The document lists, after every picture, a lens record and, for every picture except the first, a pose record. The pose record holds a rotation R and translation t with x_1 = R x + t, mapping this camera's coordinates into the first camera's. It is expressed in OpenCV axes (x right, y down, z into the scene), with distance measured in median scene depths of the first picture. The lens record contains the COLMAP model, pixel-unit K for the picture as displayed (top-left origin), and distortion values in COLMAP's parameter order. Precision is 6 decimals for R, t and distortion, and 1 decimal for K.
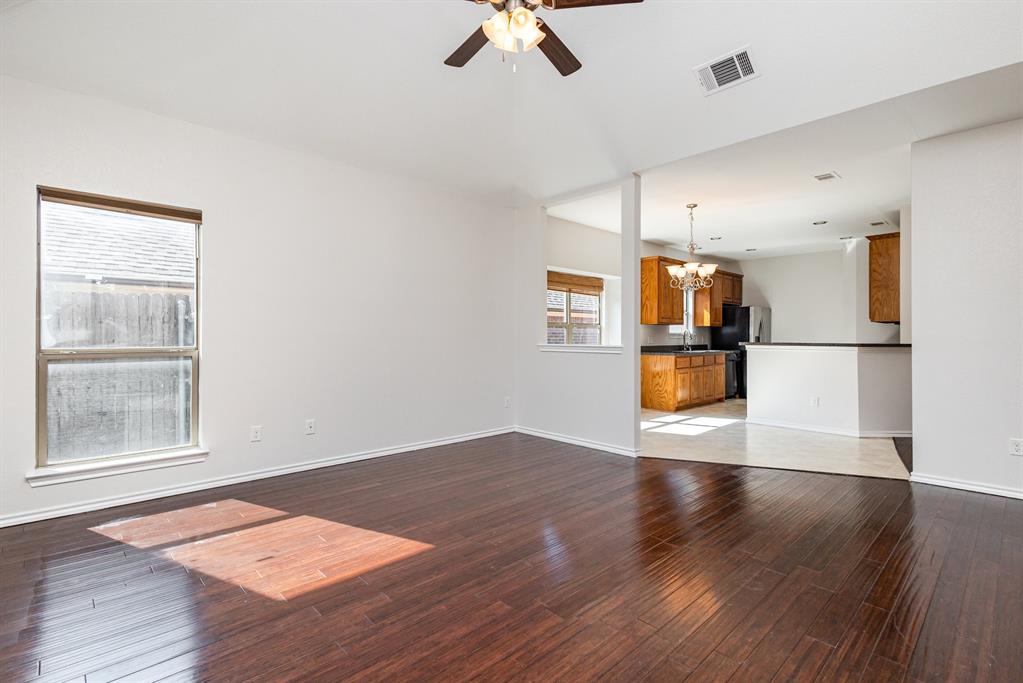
lens RADIAL K [[470.5, 0, 513.7], [0, 470.5, 335.3], [0, 0, 1]] dist [0.001895, 0.000161]
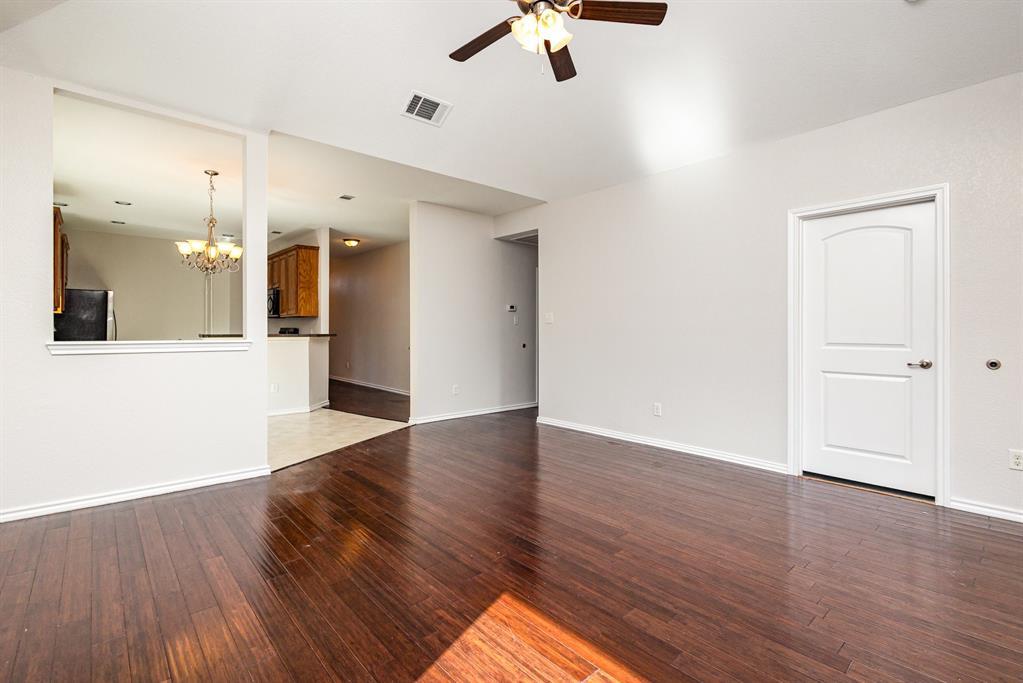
lens RADIAL K [[469.1, 0, 506.4], [0, 469.1, 331.1], [0, 0, 1]] dist [0.001977, 0.000476]
pose [[0.050595, -0.005146, 0.998706, -0.857427], [-0.006192, 0.999966, 0.005466, -0.000286], [-0.998700, -0.006460, 0.050562, 0.855250]]
